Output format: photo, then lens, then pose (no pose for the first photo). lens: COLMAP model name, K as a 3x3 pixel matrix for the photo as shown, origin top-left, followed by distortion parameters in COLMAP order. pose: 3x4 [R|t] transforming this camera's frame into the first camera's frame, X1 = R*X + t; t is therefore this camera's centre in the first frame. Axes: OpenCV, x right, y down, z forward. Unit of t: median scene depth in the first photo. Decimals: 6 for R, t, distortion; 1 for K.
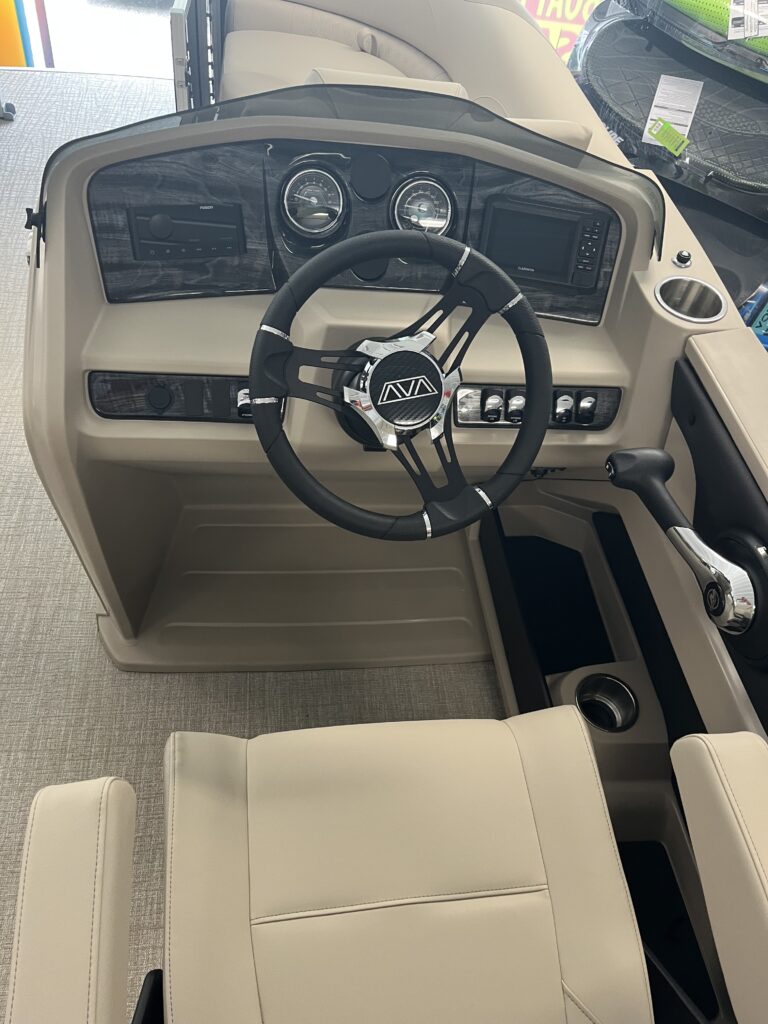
lens RADIAL K [[780.4, 0, 401.7], [0, 780.4, 511.5], [0, 0, 1]] dist [0.031881, -0.015239]
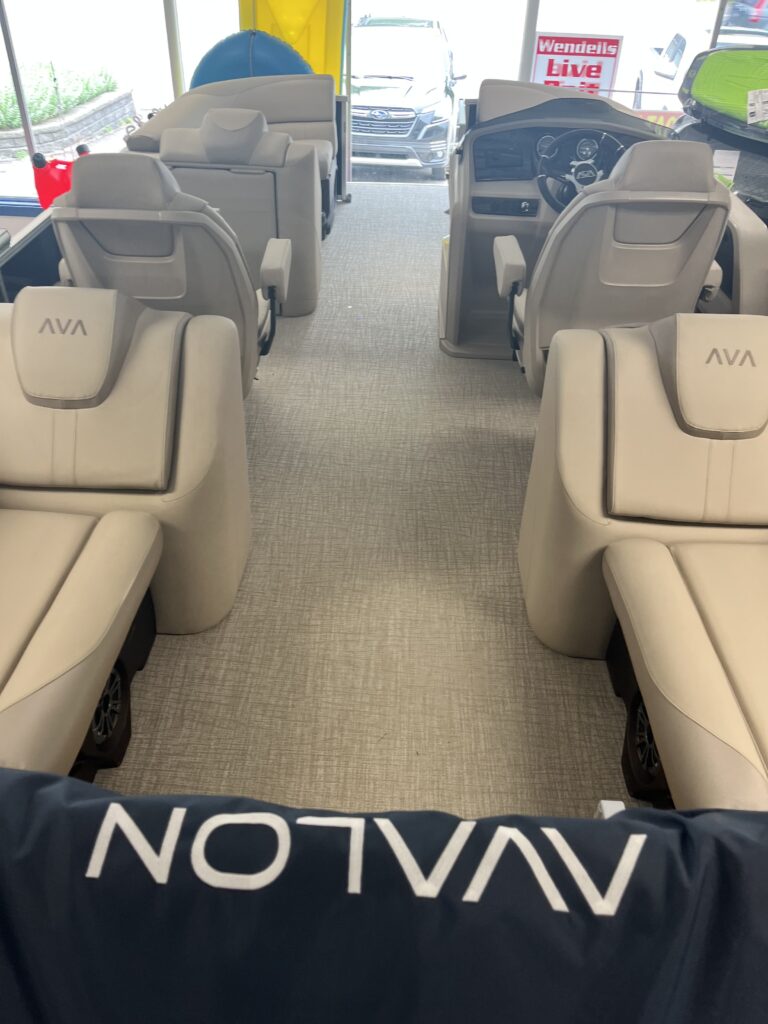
lens RADIAL K [[763.0, 0, 384.0], [0, 763.0, 512.0], [0, 0, 1]] dist [0.000043, -0.001021]
pose [[0.981909, 0.011763, -0.188987, -0.119153], [-0.047797, 0.981145, -0.187268, 1.096021], [0.183221, 0.192913, 0.963958, -1.144870]]
